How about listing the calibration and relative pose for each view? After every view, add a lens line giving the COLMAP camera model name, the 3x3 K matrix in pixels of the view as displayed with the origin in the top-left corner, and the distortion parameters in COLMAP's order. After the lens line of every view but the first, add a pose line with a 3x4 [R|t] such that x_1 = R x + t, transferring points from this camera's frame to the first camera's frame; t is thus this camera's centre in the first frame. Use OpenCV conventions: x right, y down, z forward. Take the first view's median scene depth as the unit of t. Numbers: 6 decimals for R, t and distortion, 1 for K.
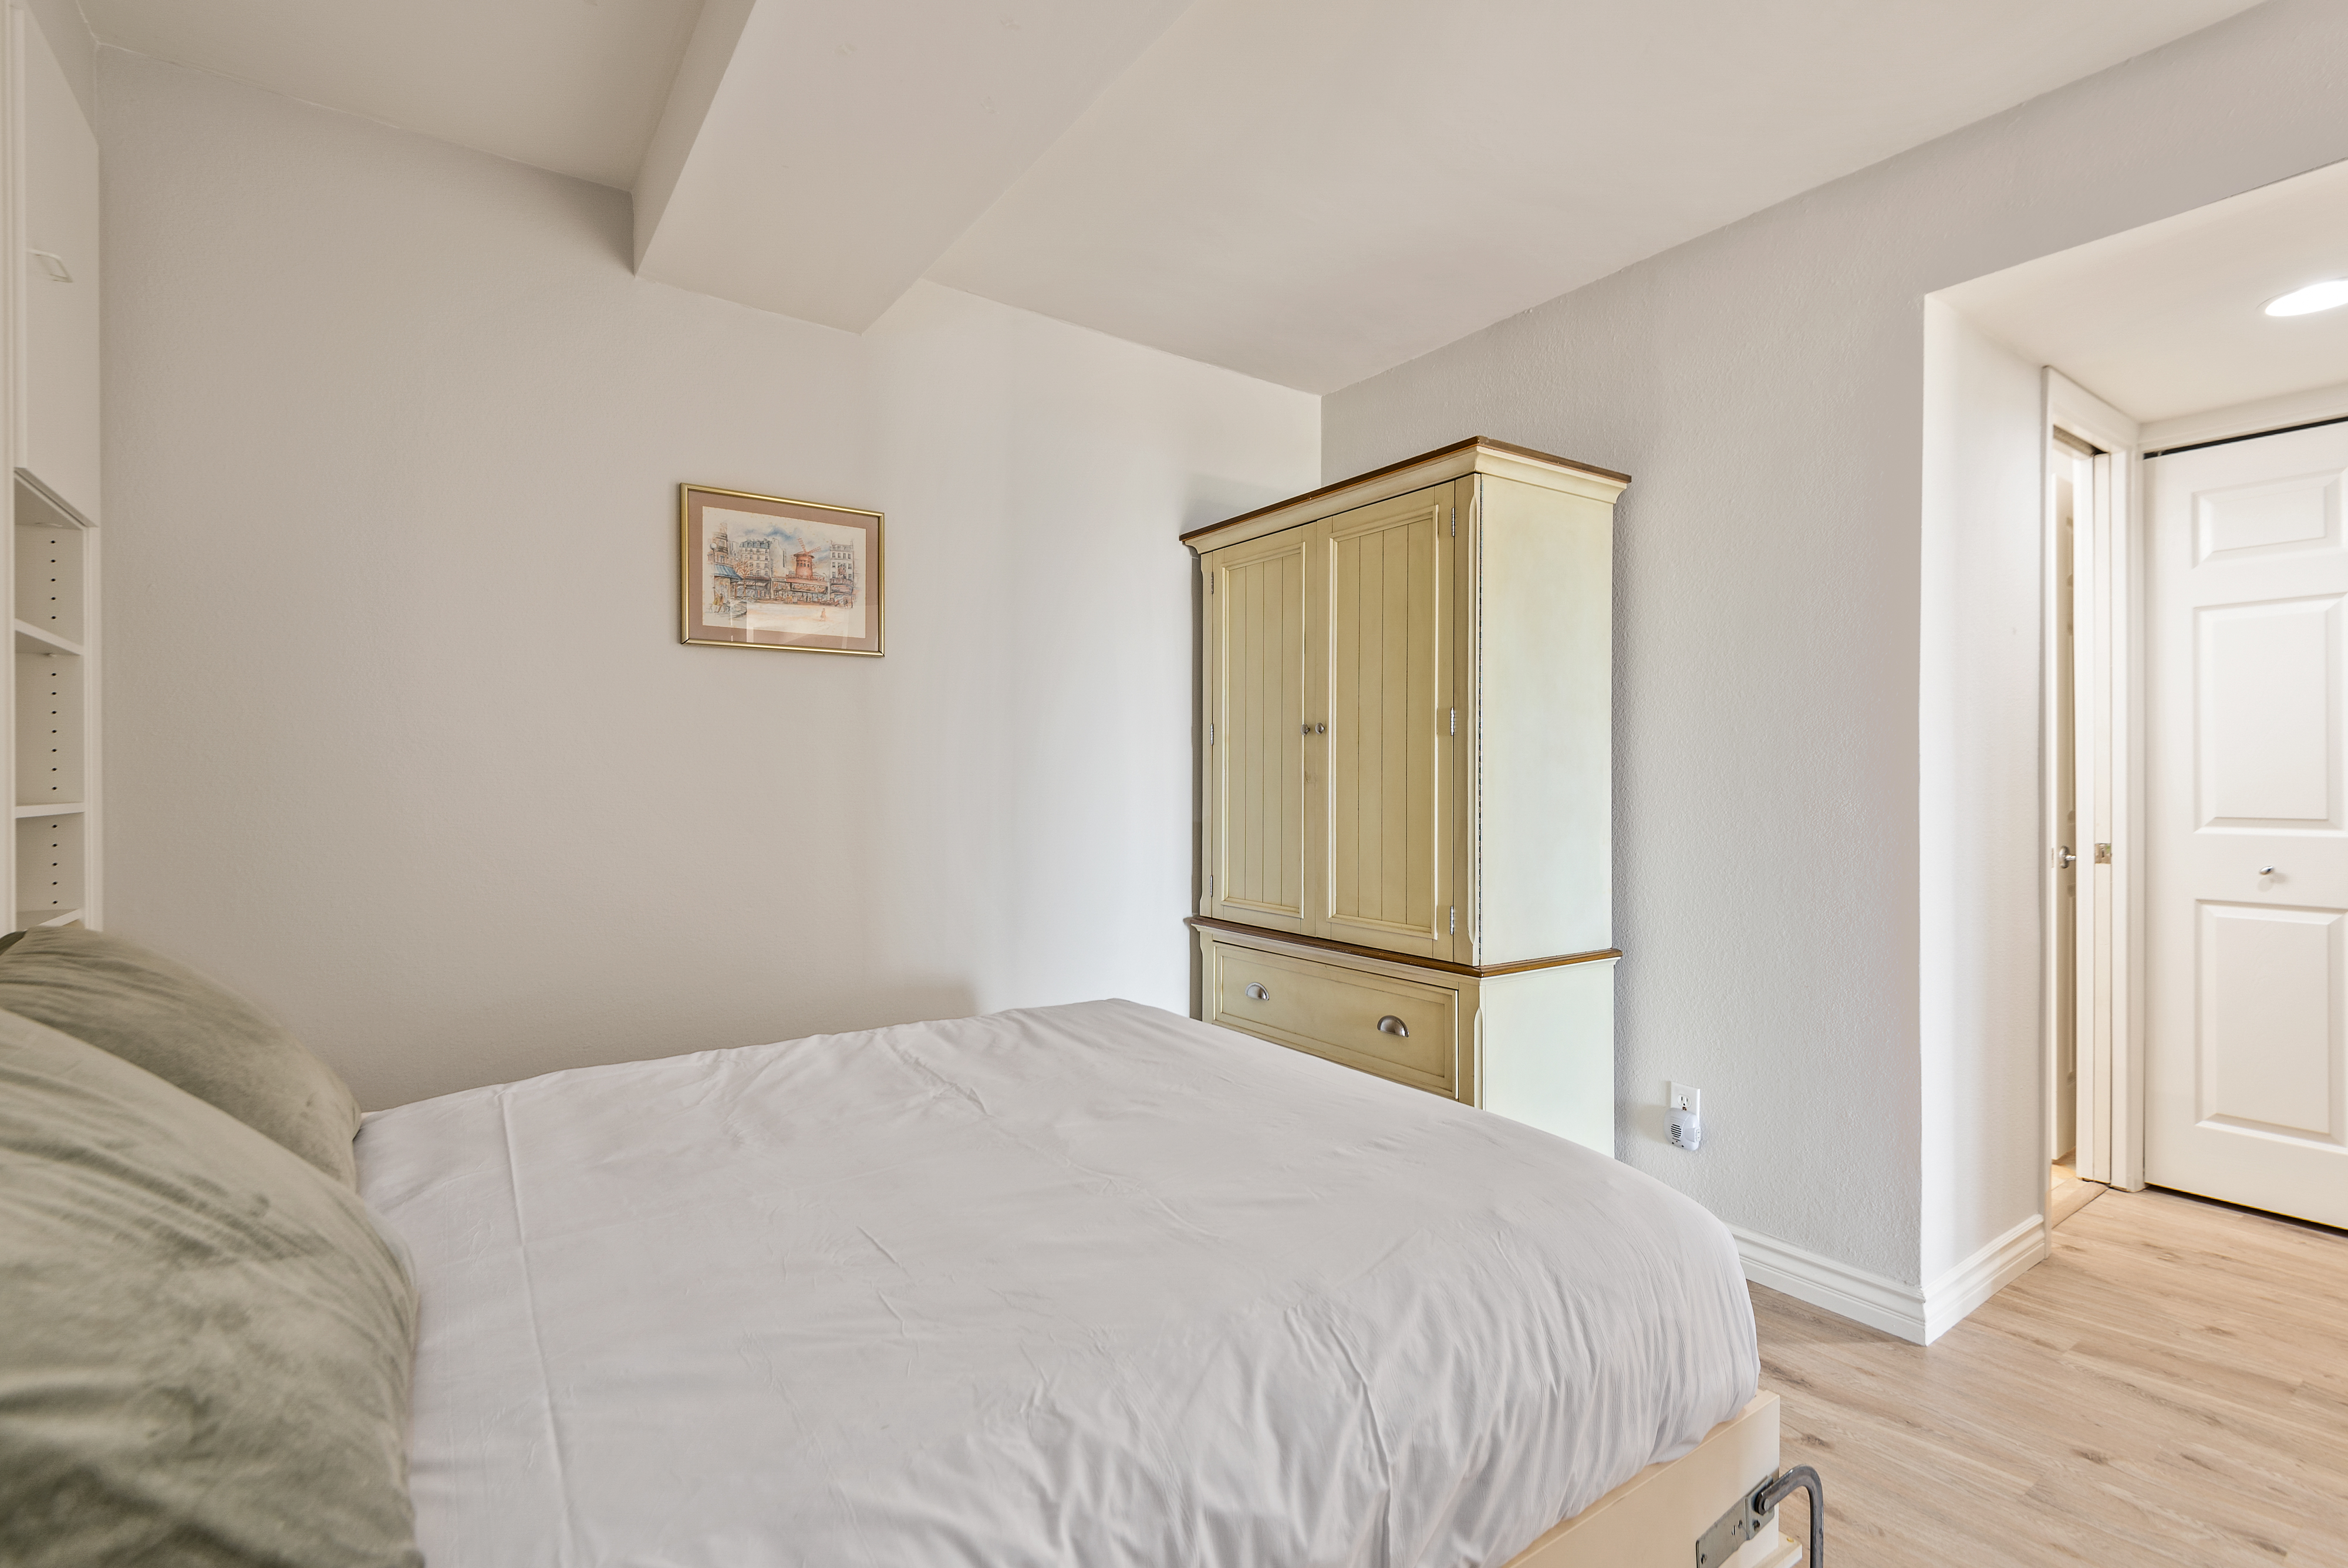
lens RADIAL K [[1085.3, 0, 1176.5], [0, 1085.3, 782.9], [0, 0, 1]] dist [0.005688, -0.001267]
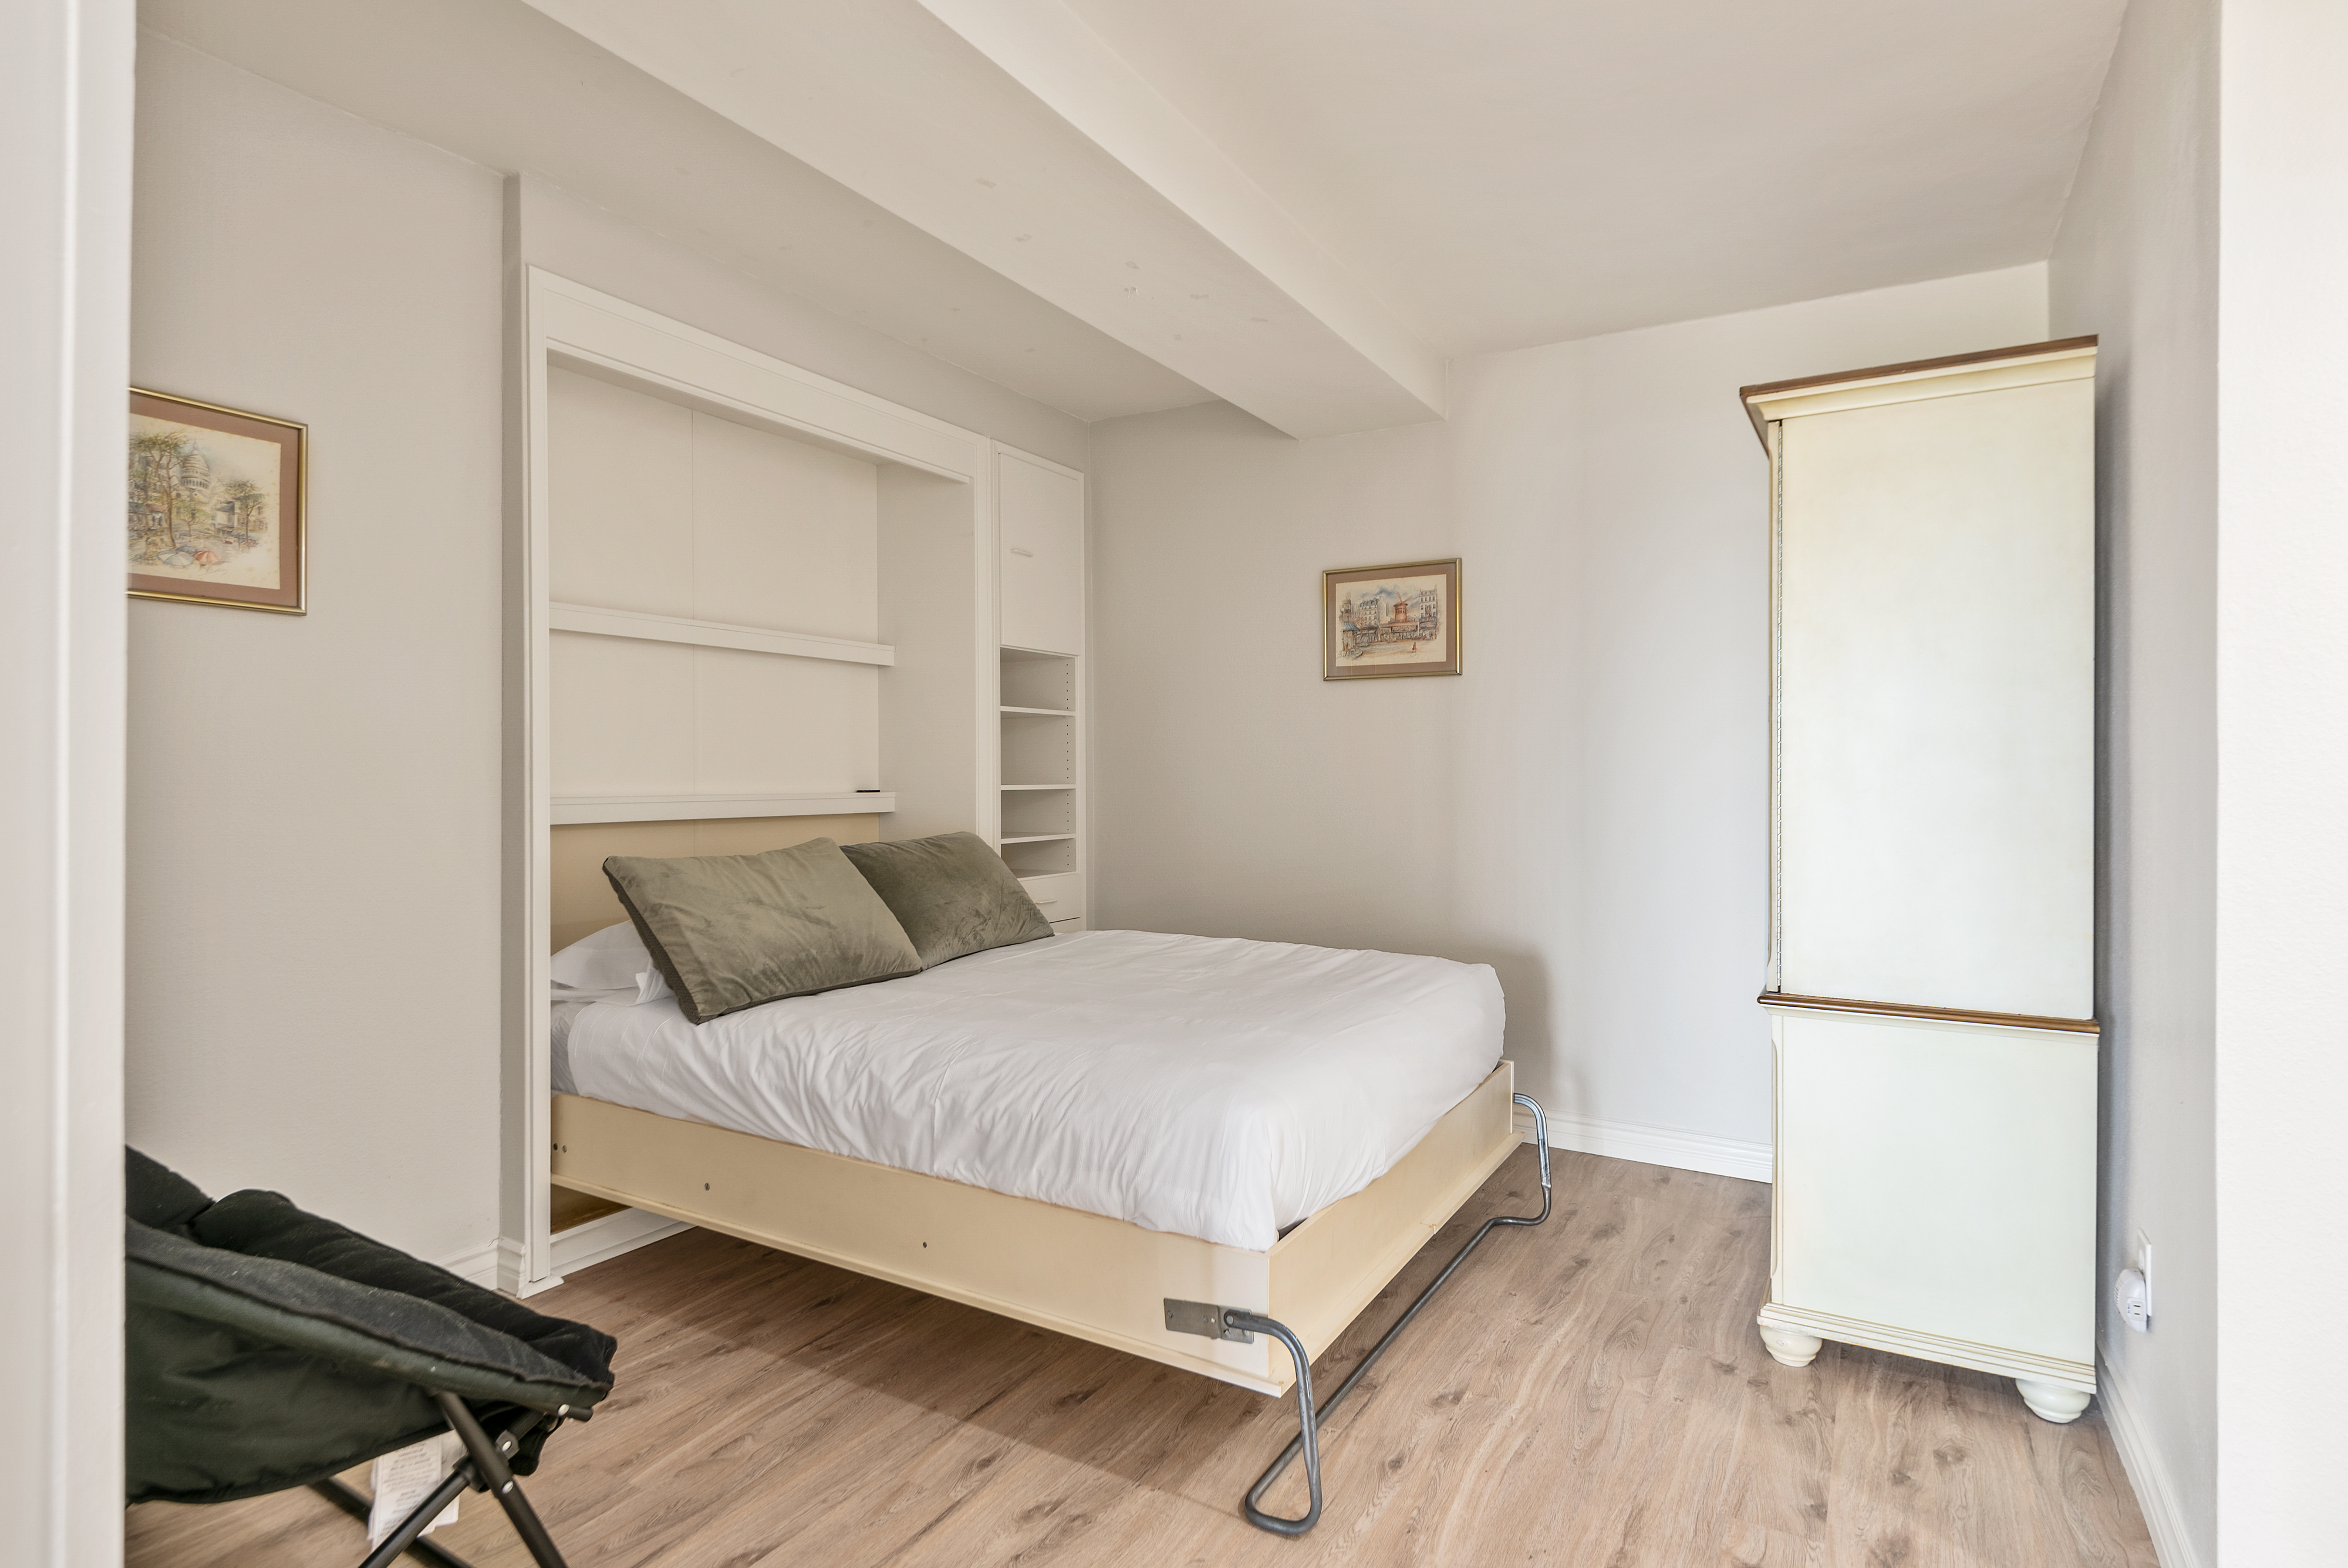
lens RADIAL K [[1183.0, 0, 1189.3], [0, 1183.0, 777.2], [0, 0, 1]] dist [0.027023, 0.000161]
pose [[0.424230, 0.004582, -0.905543, 0.863779], [-0.001088, 0.999989, 0.004551, -0.005474], [0.905554, -0.000946, 0.424230, 0.155550]]
